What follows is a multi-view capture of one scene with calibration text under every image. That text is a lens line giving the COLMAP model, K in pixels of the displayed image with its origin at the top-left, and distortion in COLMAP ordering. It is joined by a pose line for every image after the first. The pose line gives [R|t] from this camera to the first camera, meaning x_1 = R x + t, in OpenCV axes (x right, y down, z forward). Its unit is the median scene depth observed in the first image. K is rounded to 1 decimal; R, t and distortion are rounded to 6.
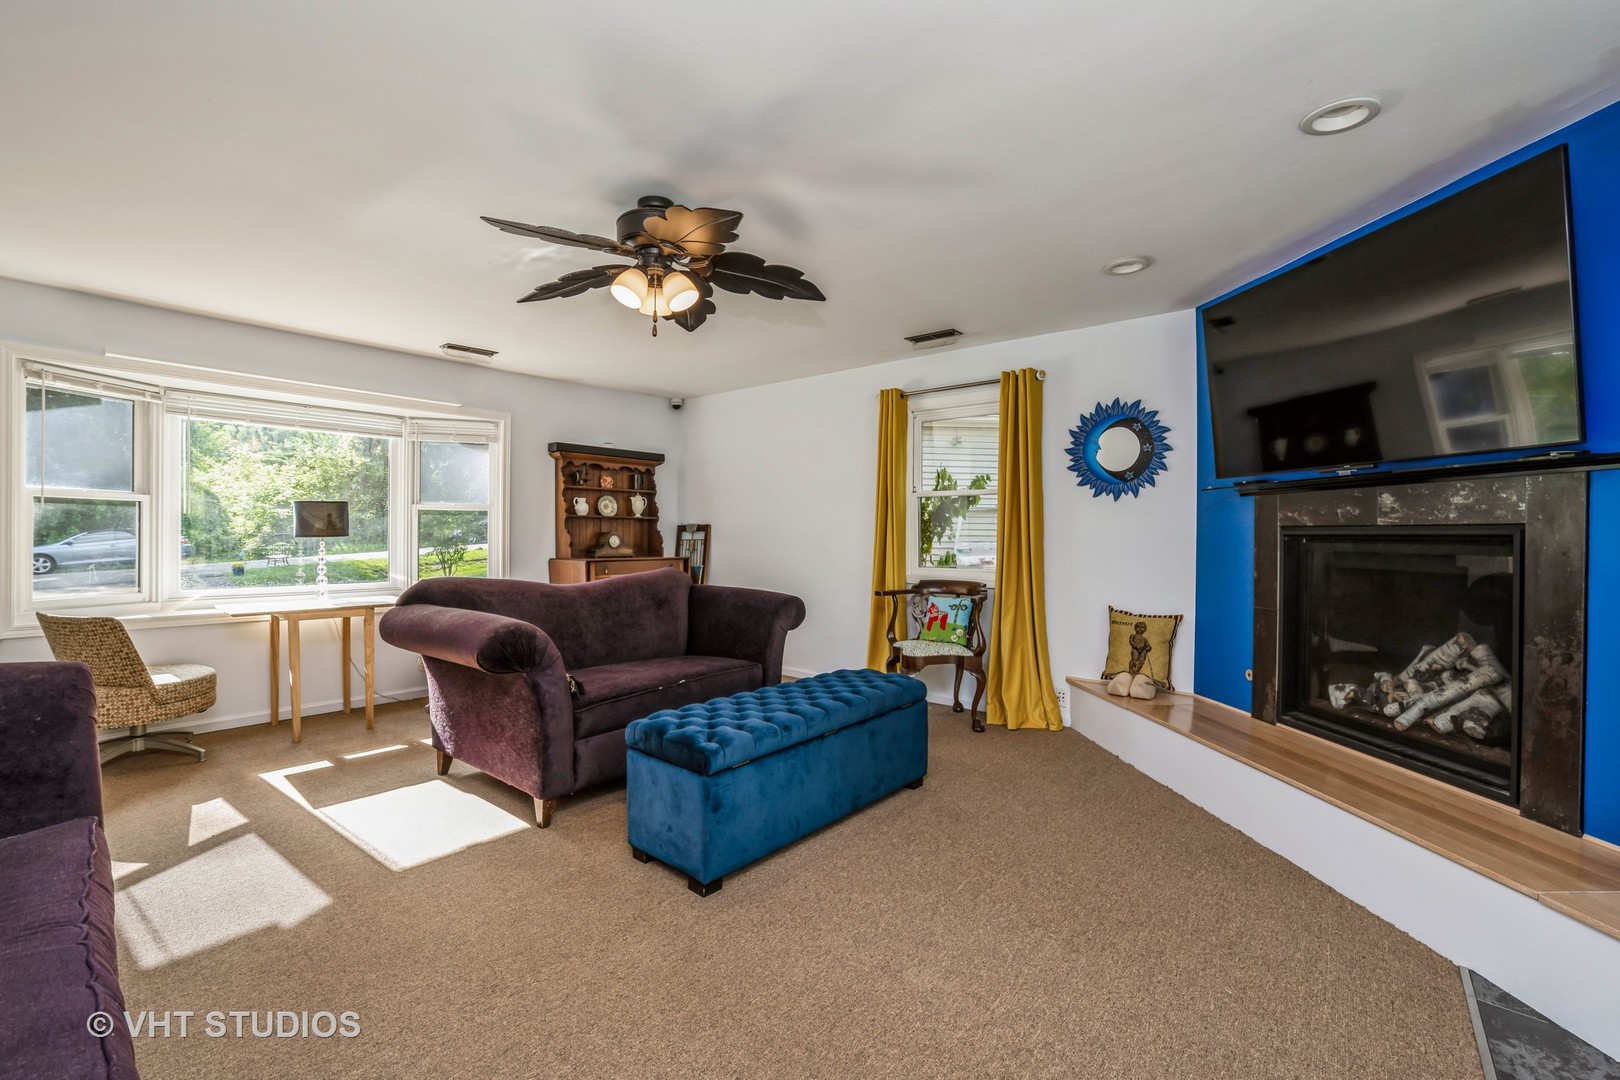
lens RADIAL K [[667.8, 0, 810.0], [0, 667.8, 540.0], [0, 0, 1]] dist [-0.020788, 0.000154]
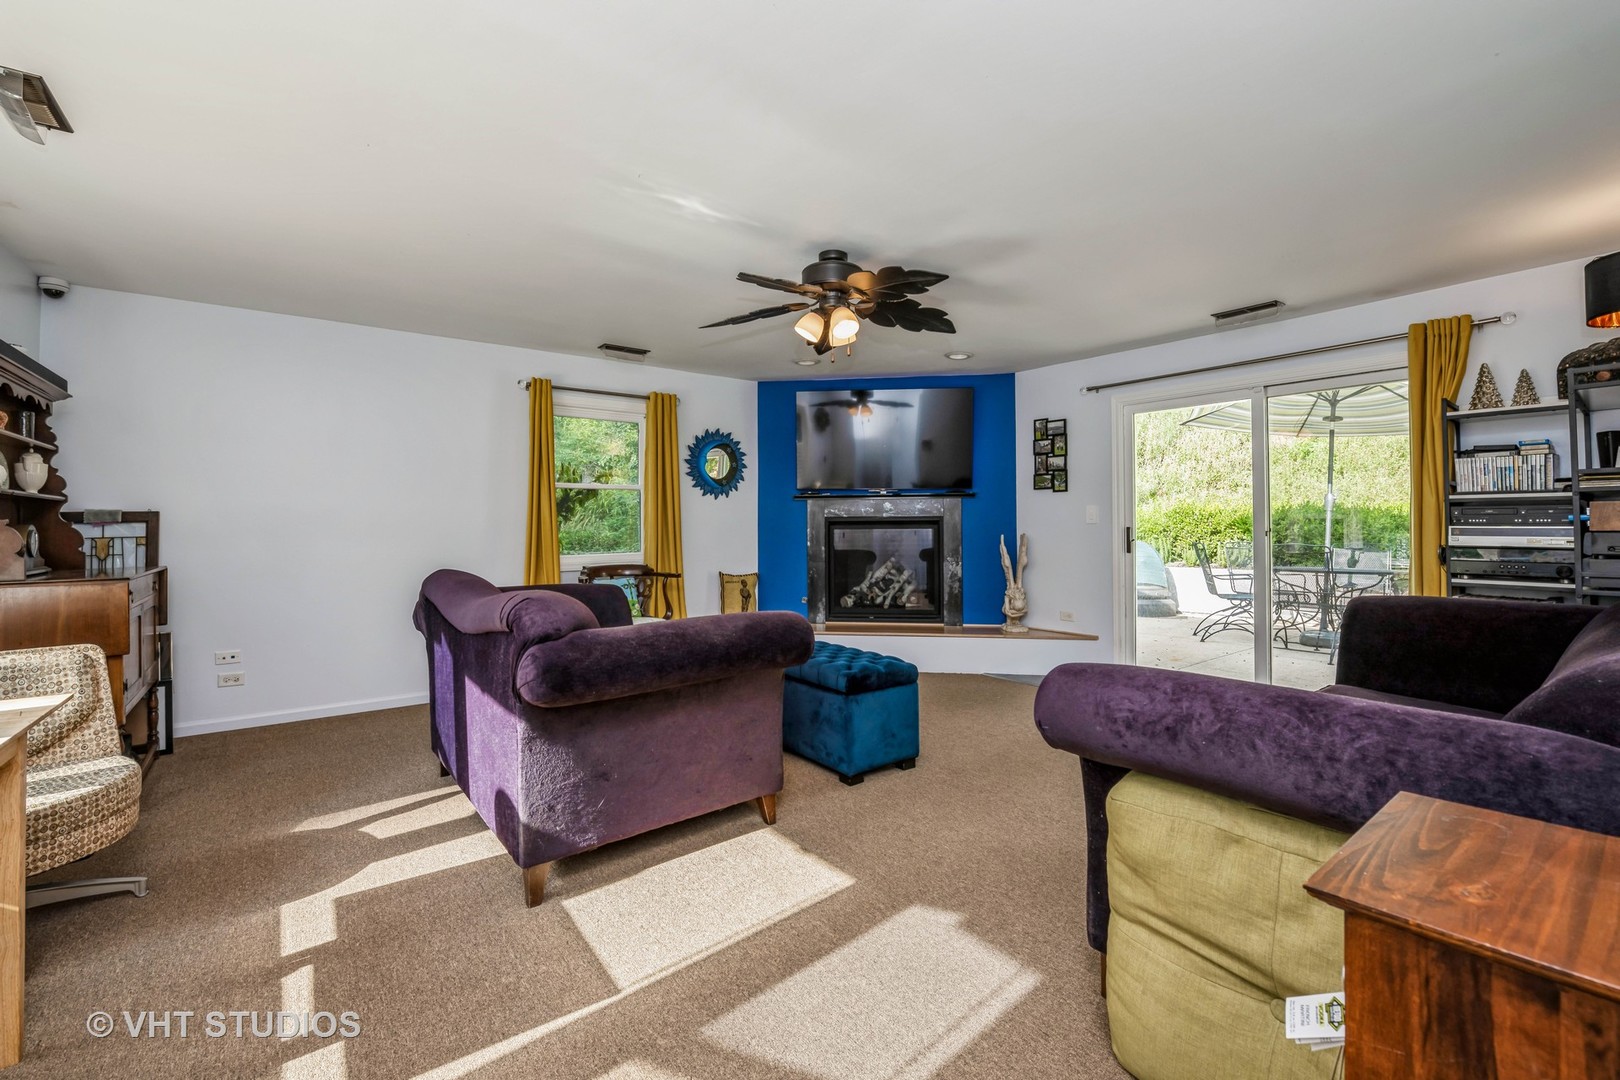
lens RADIAL K [[642.5, 0, 813.4], [0, 642.5, 502.0], [0, 0, 1]] dist [-0.019880, 0.000017]
pose [[0.250985, 0.026512, 0.967628, -0.844869], [0.018294, 0.999316, -0.032125, -0.004240], [-0.967818, 0.025765, 0.250329, 0.452309]]
